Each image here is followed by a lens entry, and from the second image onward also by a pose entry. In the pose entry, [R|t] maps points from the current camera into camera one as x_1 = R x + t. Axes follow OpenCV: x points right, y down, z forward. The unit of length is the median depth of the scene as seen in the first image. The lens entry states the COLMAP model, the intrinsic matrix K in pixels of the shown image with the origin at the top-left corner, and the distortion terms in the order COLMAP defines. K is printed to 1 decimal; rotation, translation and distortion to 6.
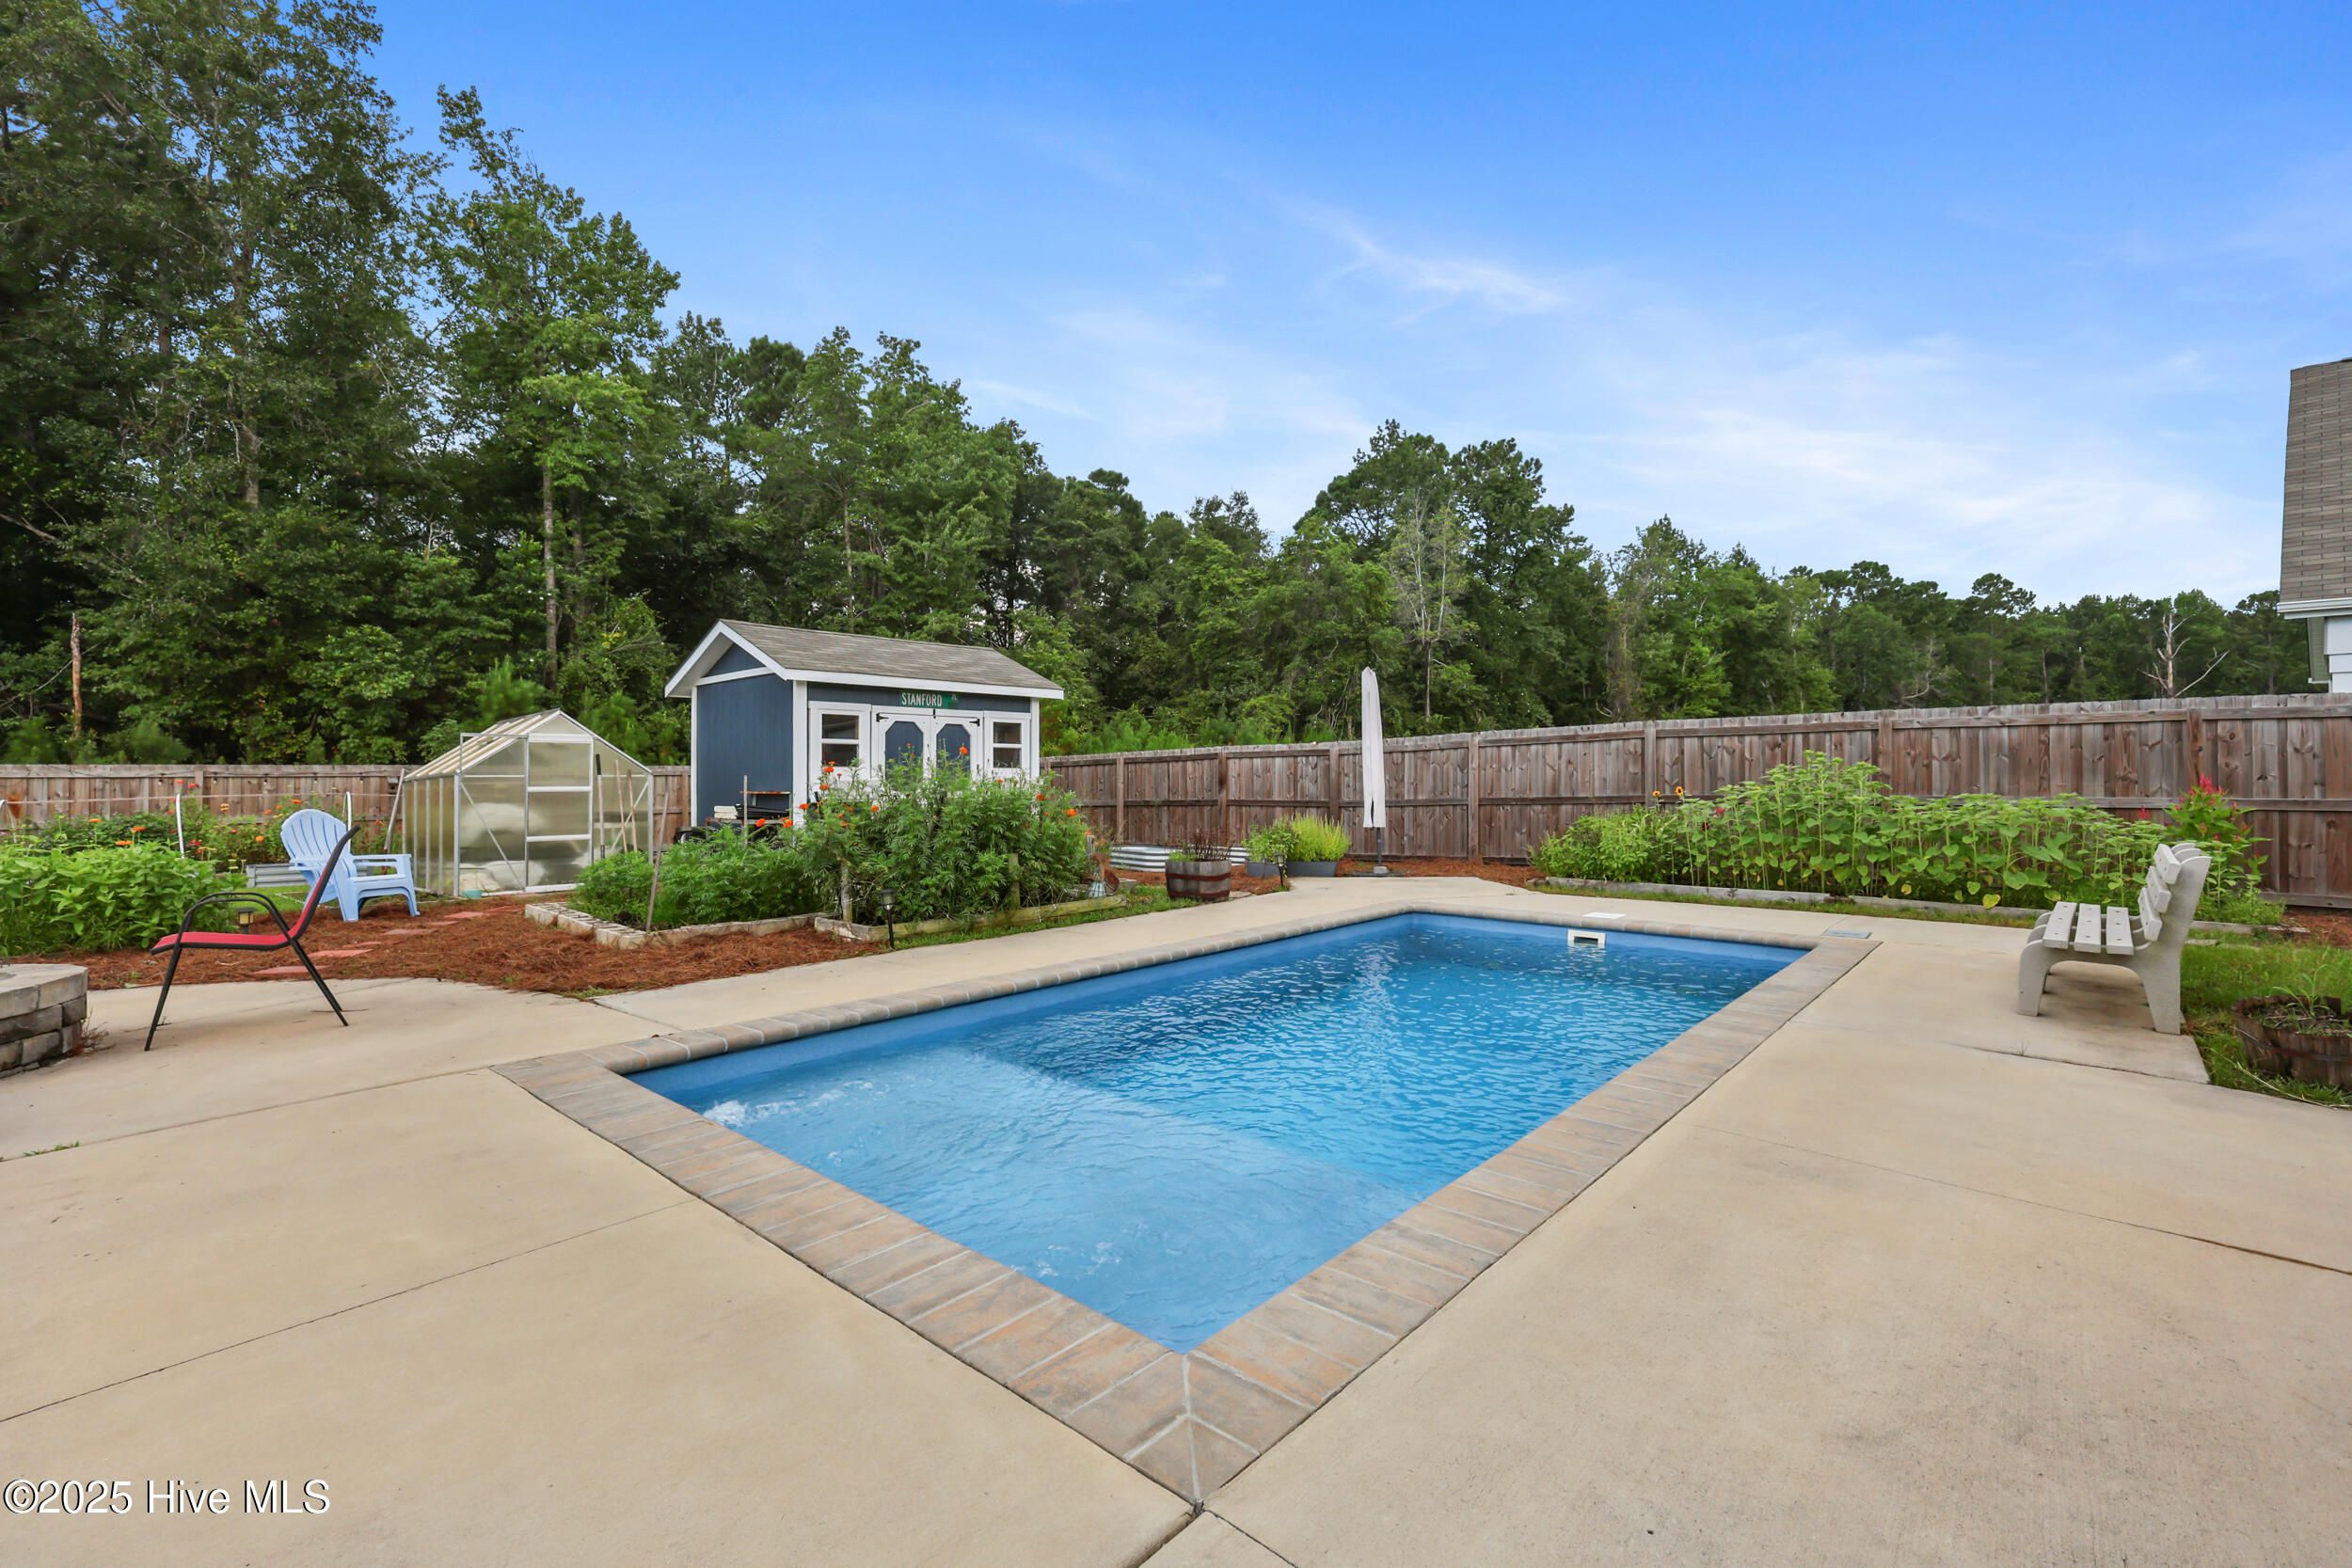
lens RADIAL K [[1030.0, 0, 1183.0], [0, 1030.0, 766.2], [0, 0, 1]] dist [0.002642, -0.000019]
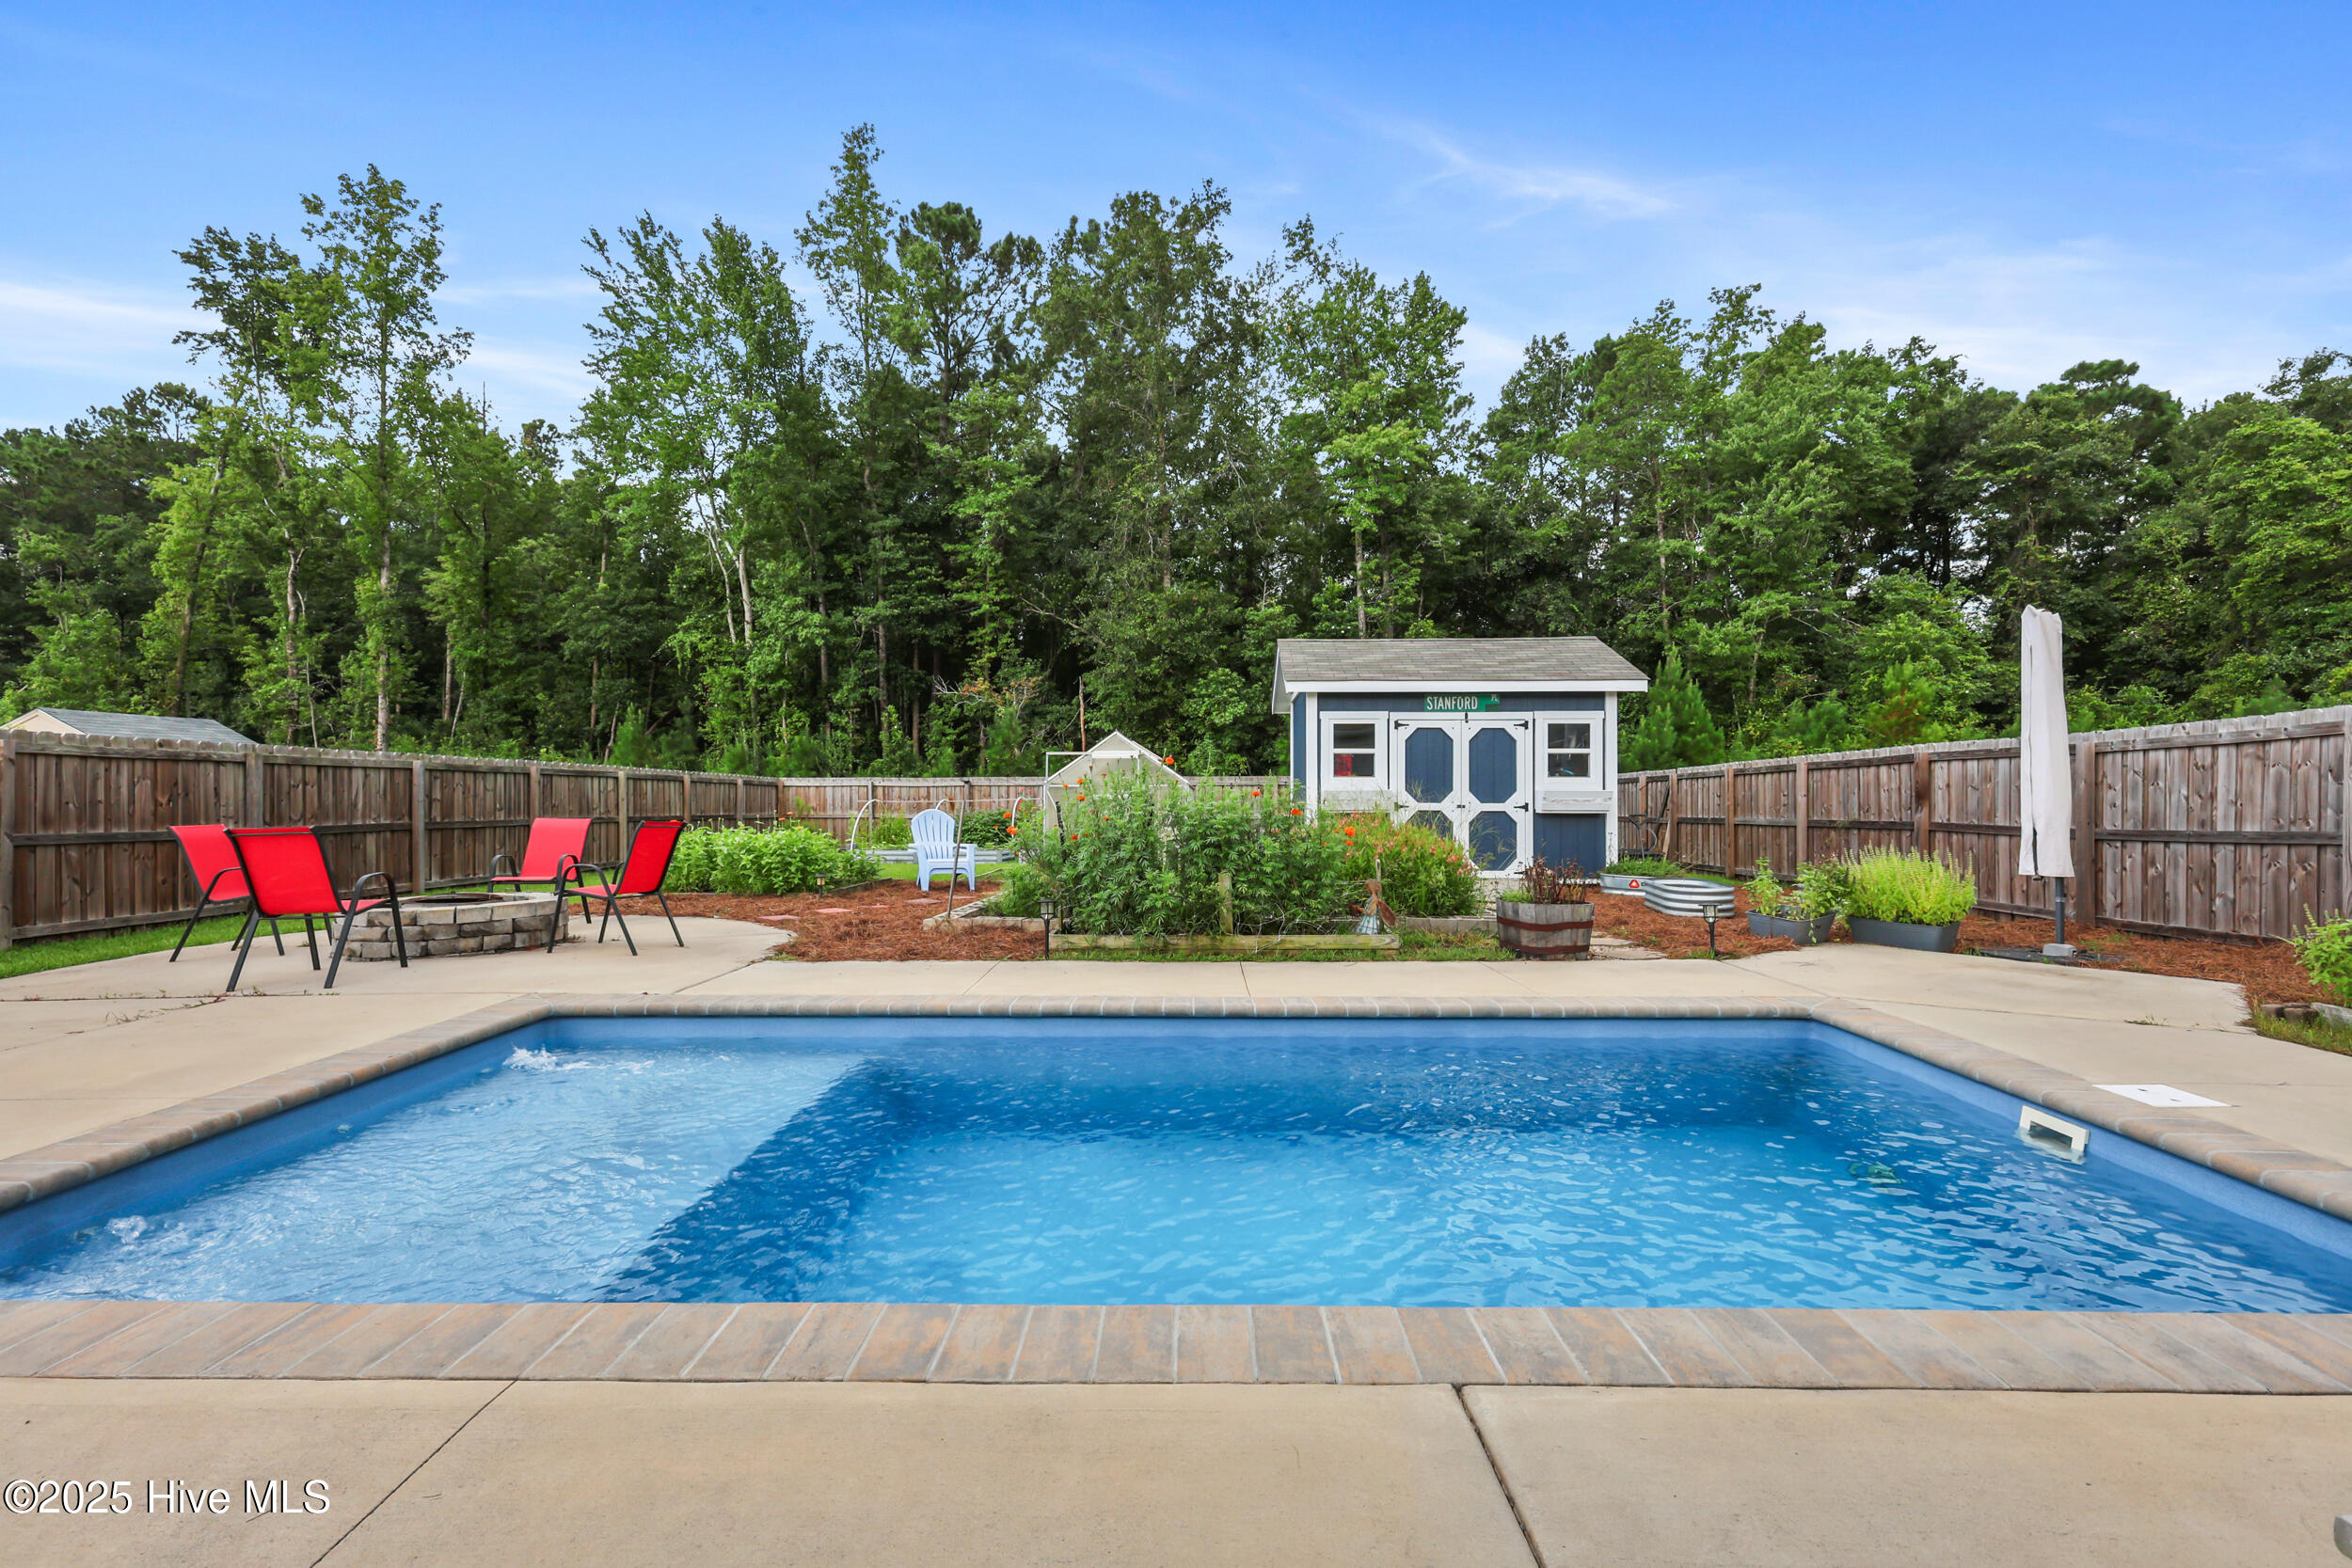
lens RADIAL K [[1030.0, 0, 1180.1], [0, 1030.0, 779.0], [0, 0, 1]] dist [0.002642, -0.000019]
pose [[0.650958, -0.002813, -0.759108, 0.223265], [0.005594, 0.999984, 0.001092, 0.000502], [0.759093, -0.004957, 0.650963, 0.173524]]
